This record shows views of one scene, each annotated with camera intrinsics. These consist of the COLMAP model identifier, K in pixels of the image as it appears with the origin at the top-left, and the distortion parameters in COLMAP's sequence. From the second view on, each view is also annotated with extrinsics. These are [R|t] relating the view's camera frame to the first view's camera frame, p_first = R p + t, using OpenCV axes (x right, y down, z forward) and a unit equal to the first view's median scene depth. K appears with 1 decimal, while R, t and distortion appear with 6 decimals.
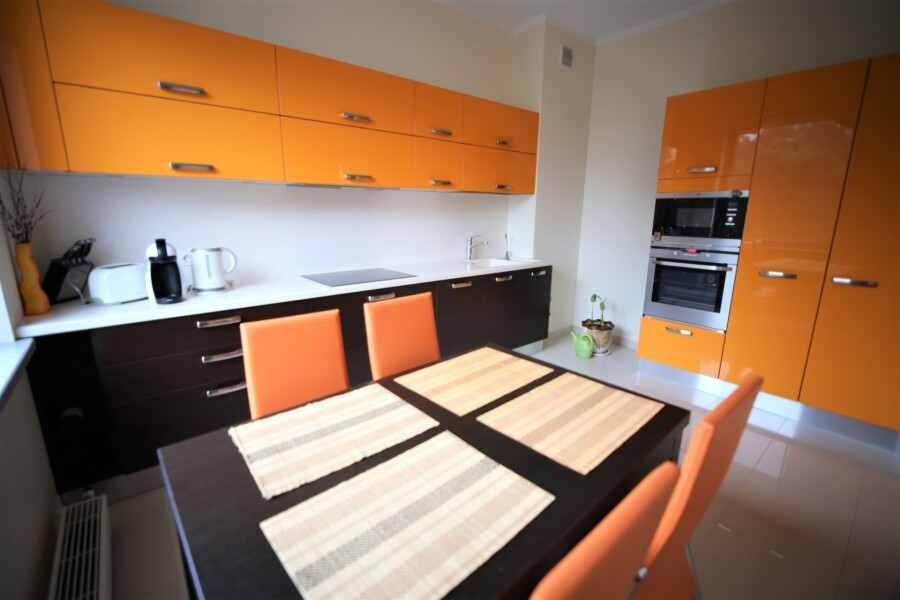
lens RADIAL K [[390.3, 0, 450.0], [0, 390.3, 300.0], [0, 0, 1]] dist [-0.007949, -0.000964]
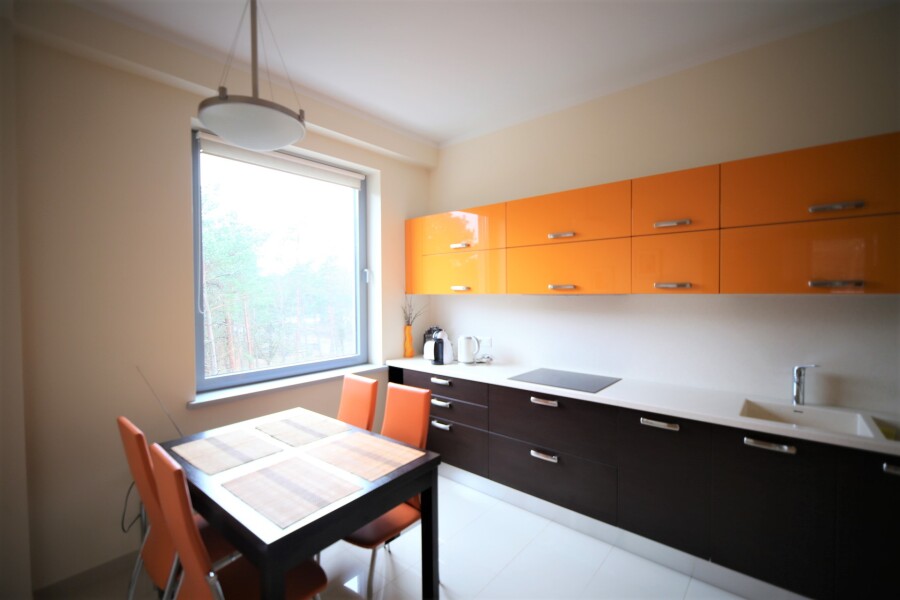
lens RADIAL K [[390.3, 0, 450.0], [0, 390.3, 300.0], [0, 0, 1]] dist [-0.007949, -0.000964]
pose [[0.153539, -0.019173, -0.987957, 0.477387], [-0.243320, 0.968293, -0.056606, -0.088504], [0.957717, 0.249080, 0.144005, 0.349731]]
